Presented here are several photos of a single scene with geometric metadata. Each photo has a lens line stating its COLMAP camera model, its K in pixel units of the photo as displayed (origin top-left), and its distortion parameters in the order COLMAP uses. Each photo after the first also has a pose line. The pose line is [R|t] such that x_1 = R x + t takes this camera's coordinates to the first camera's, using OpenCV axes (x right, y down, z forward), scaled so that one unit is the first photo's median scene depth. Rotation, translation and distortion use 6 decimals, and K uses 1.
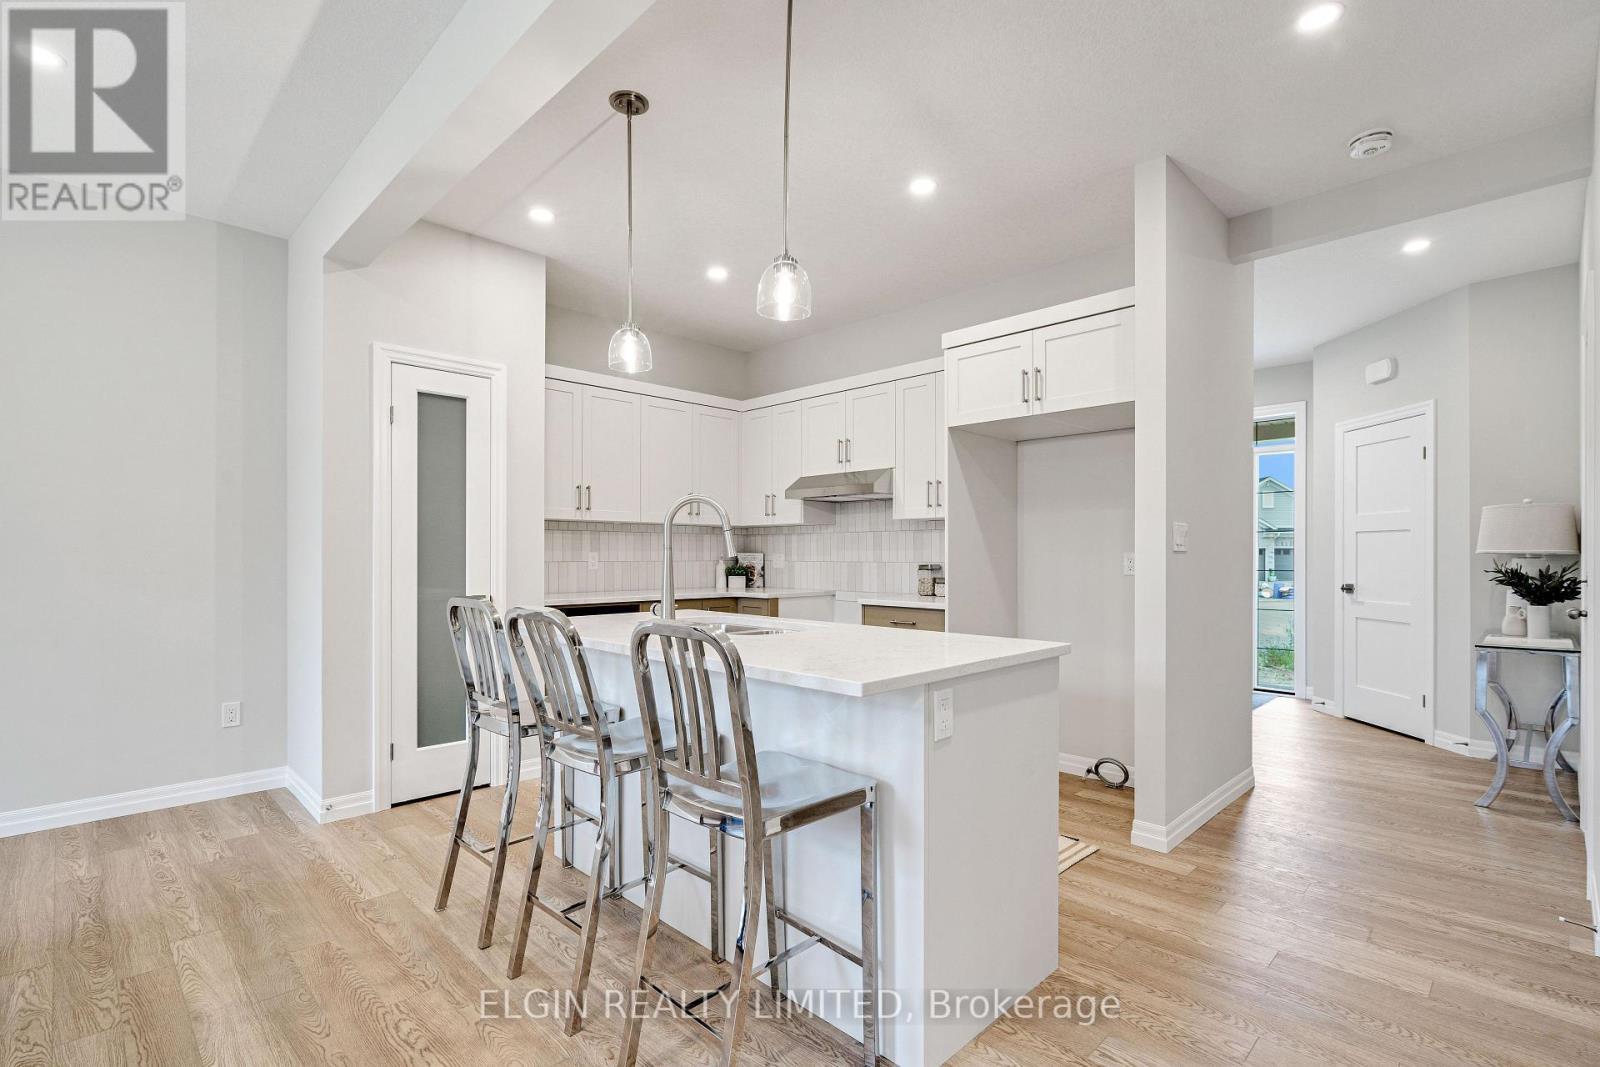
lens RADIAL K [[753.9, 0, 819.4], [0, 753.9, 555.0], [0, 0, 1]] dist [-0.007236, 0.005111]
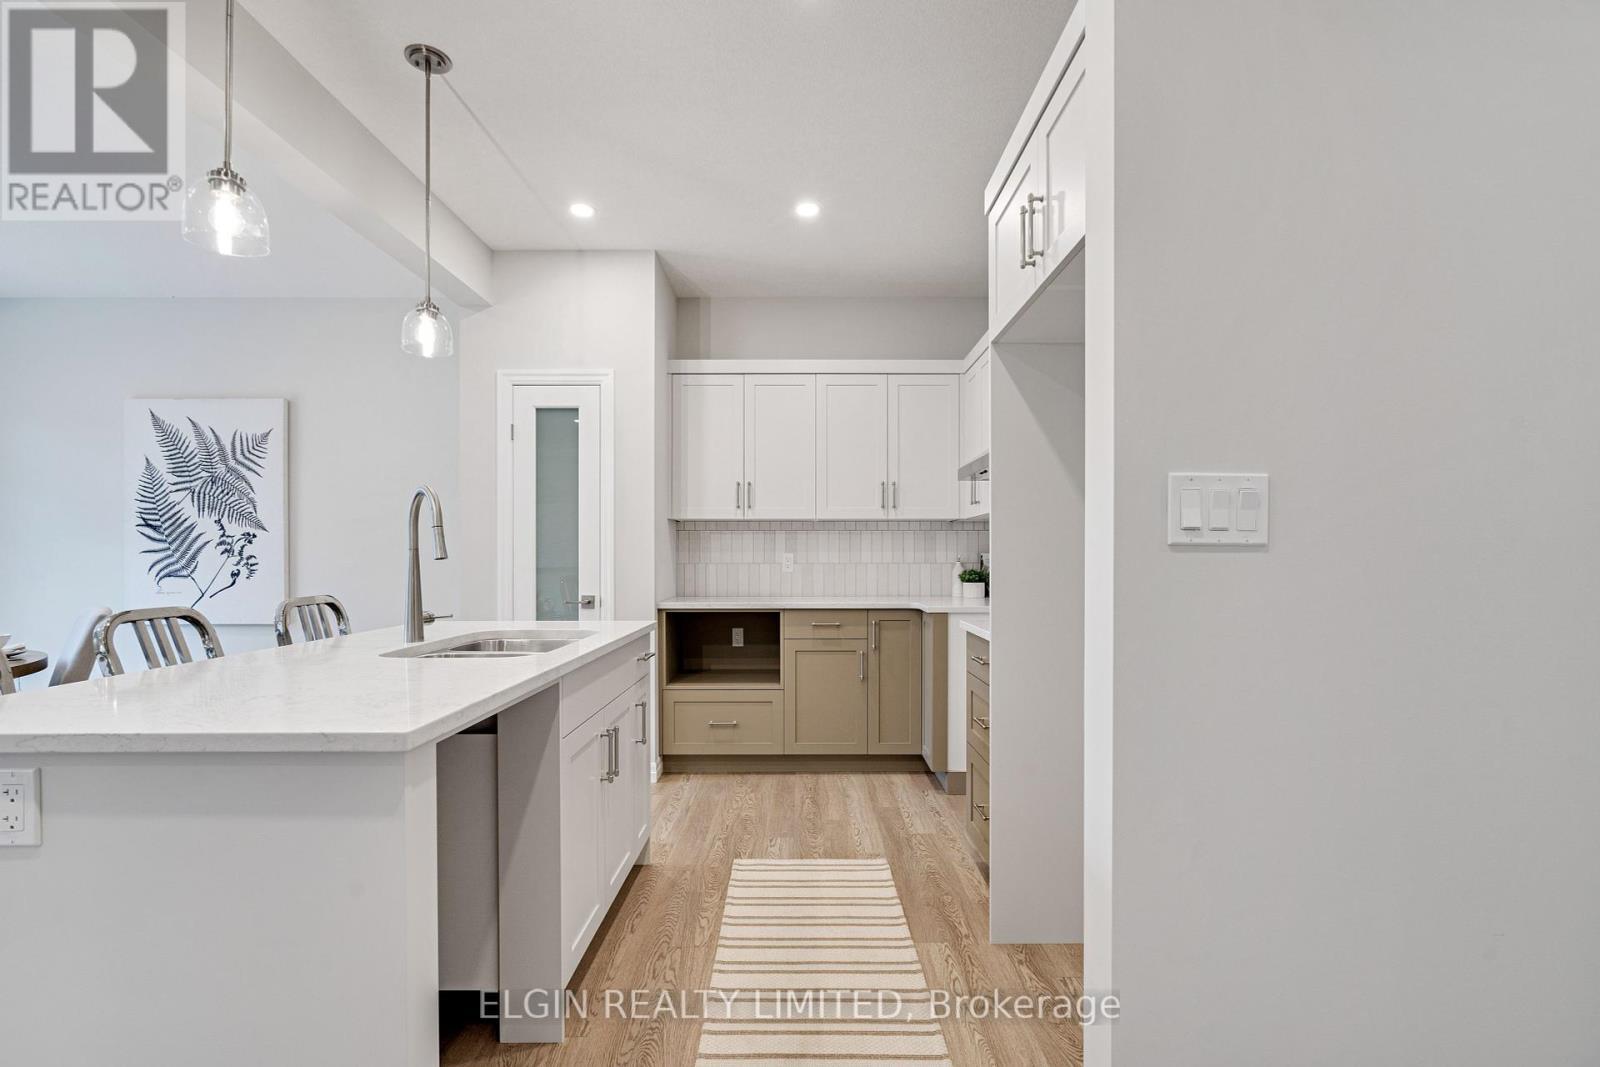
lens RADIAL K [[783.4, 0, 813.0], [0, 783.4, 561.0], [0, 0, 1]] dist [0.001712, -0.001121]
pose [[0.690153, 0.005490, -0.723643, 0.568450], [0.001344, 0.999960, 0.008868, -0.003371], [0.723662, -0.007092, 0.690118, 0.495941]]
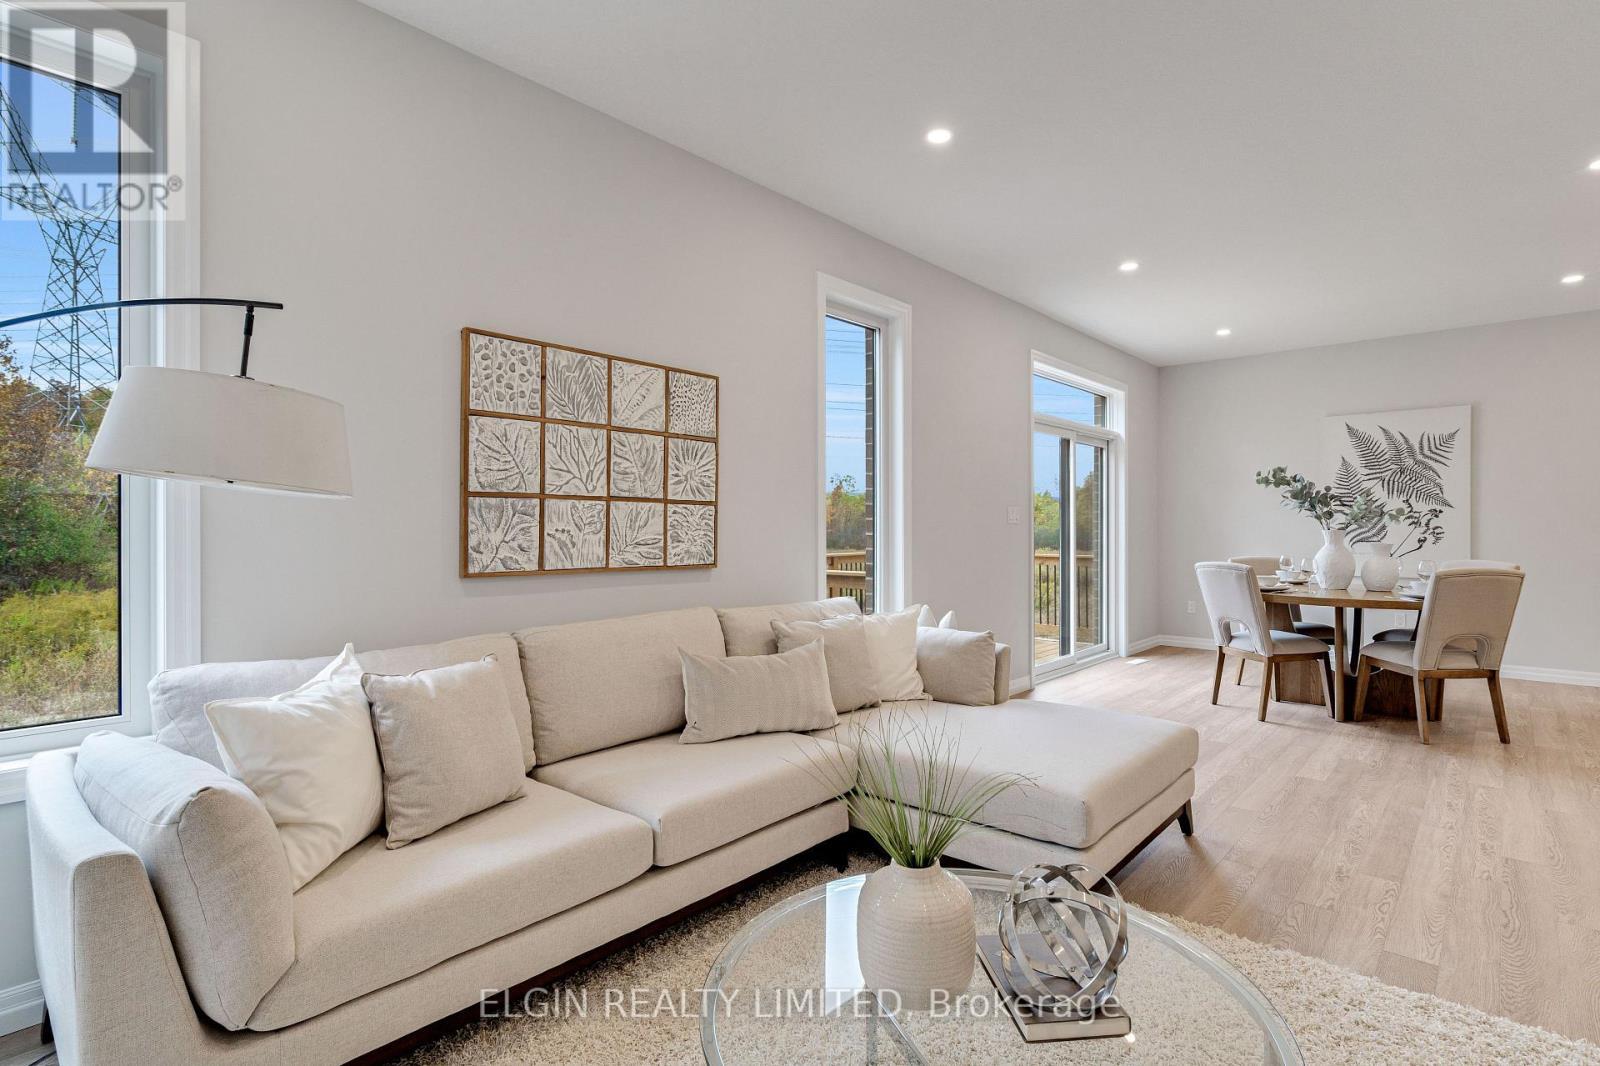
lens RADIAL K [[753.9, 0, 817.8], [0, 753.9, 529.4], [0, 0, 1]] dist [-0.007236, 0.005111]
pose [[0.032346, 0.000609, -0.999477, 0.582585], [0.000911, 0.999999, 0.000639, 0.001999], [0.999476, -0.000931, 0.032345, -0.708659]]
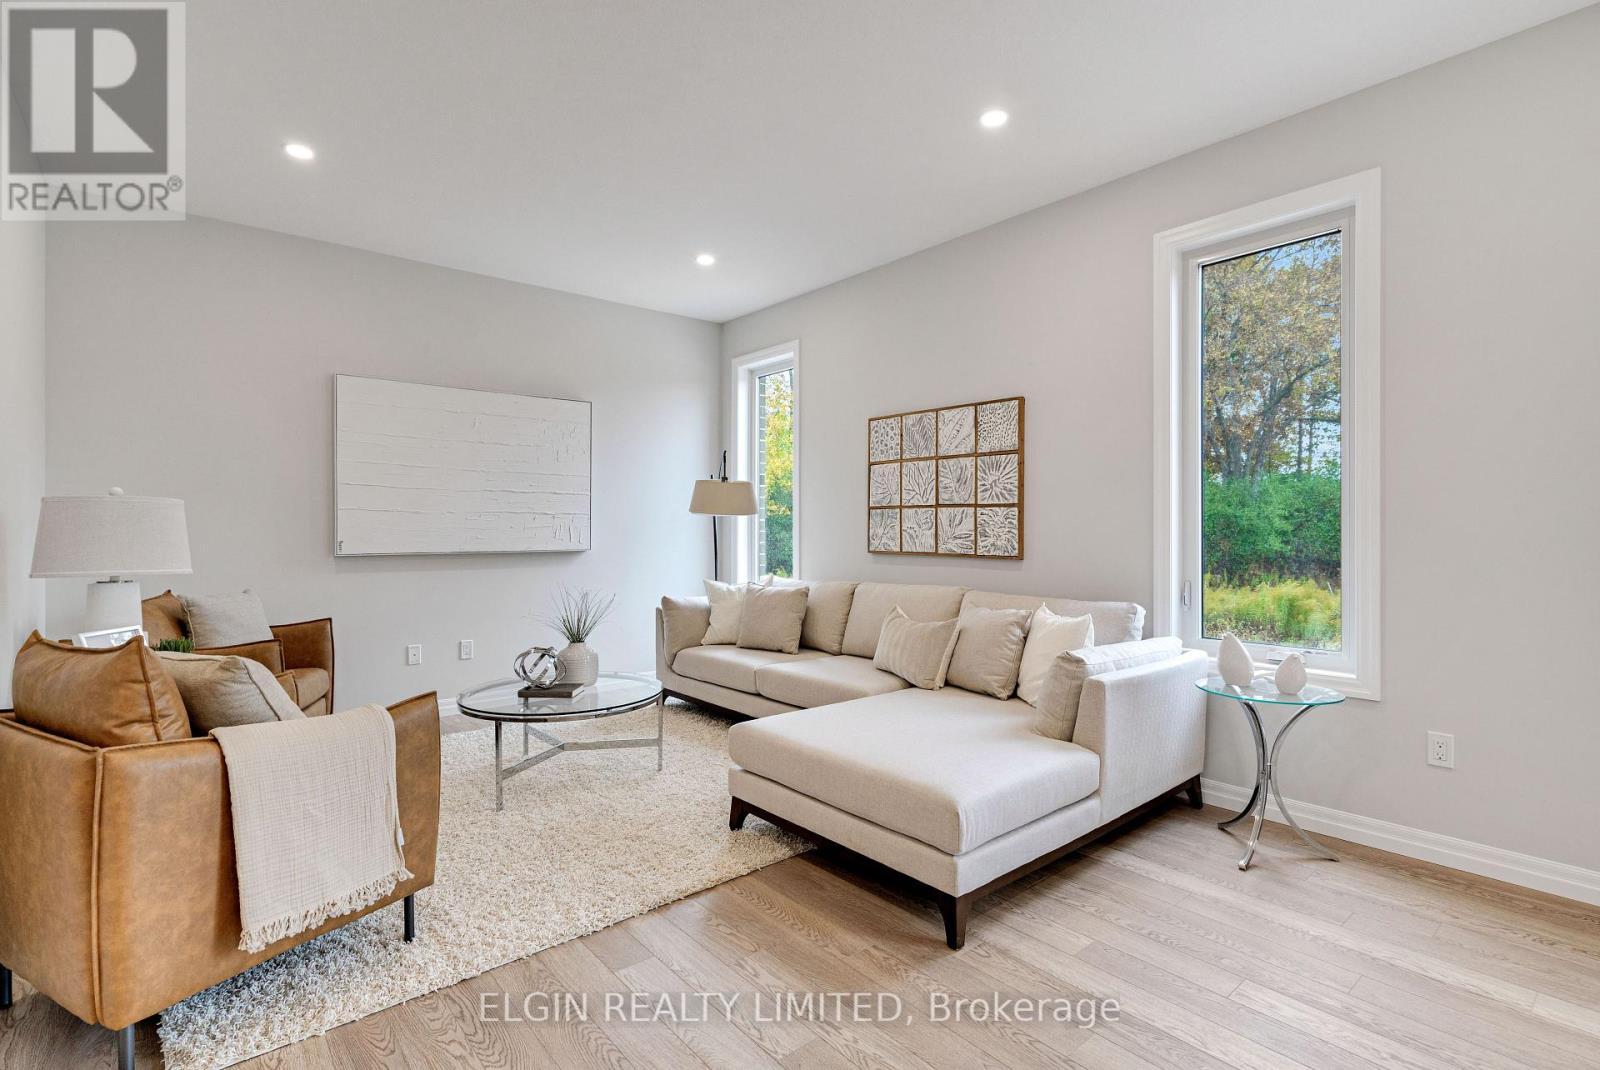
lens RADIAL K [[753.9, 0, 803.5], [0, 753.9, 533.2], [0, 0, 1]] dist [-0.007236, 0.005111]
pose [[-0.993766, -0.001695, 0.111477, -0.134923], [-0.000718, 0.999961, 0.008801, 0.001834], [-0.111488, 0.008666, -0.993728, 0.271440]]
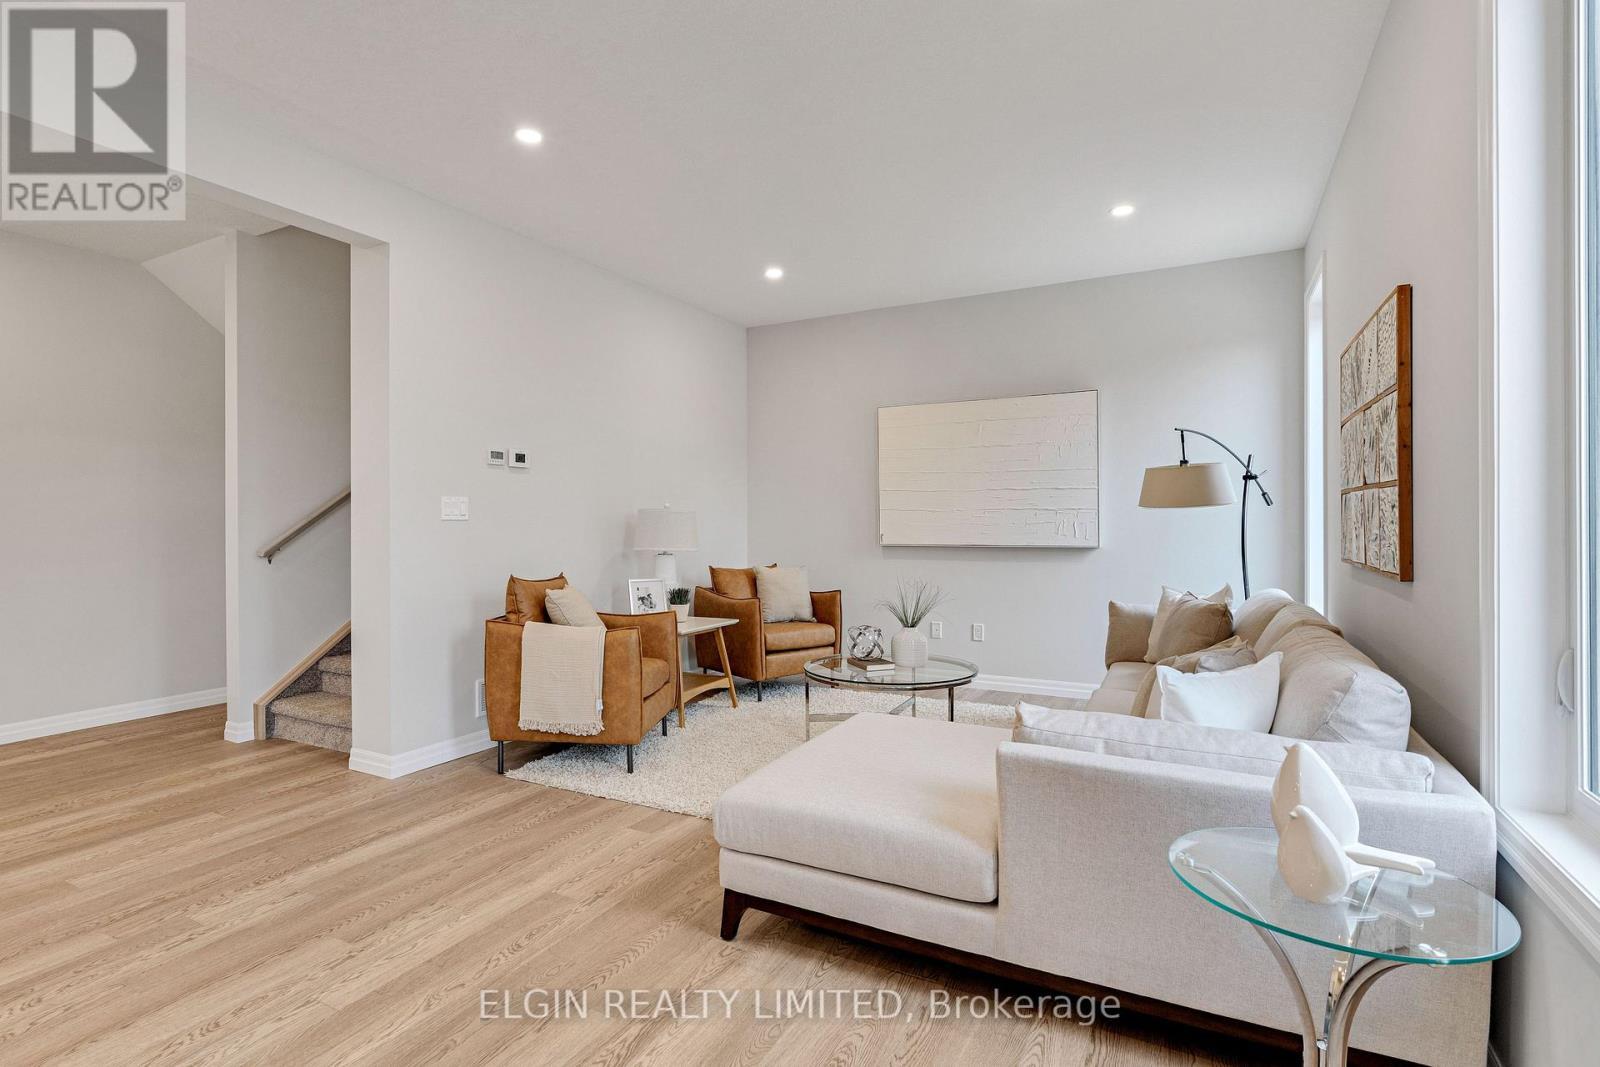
lens RADIAL K [[783.4, 0, 770.1], [0, 783.4, 525.3], [0, 0, 1]] dist [0.001712, -0.001121]
pose [[-0.255485, -0.001598, 0.966812, -0.774926], [0.005237, 0.999982, 0.003037, 0.000313], [-0.966799, 0.005839, -0.255472, -0.180430]]
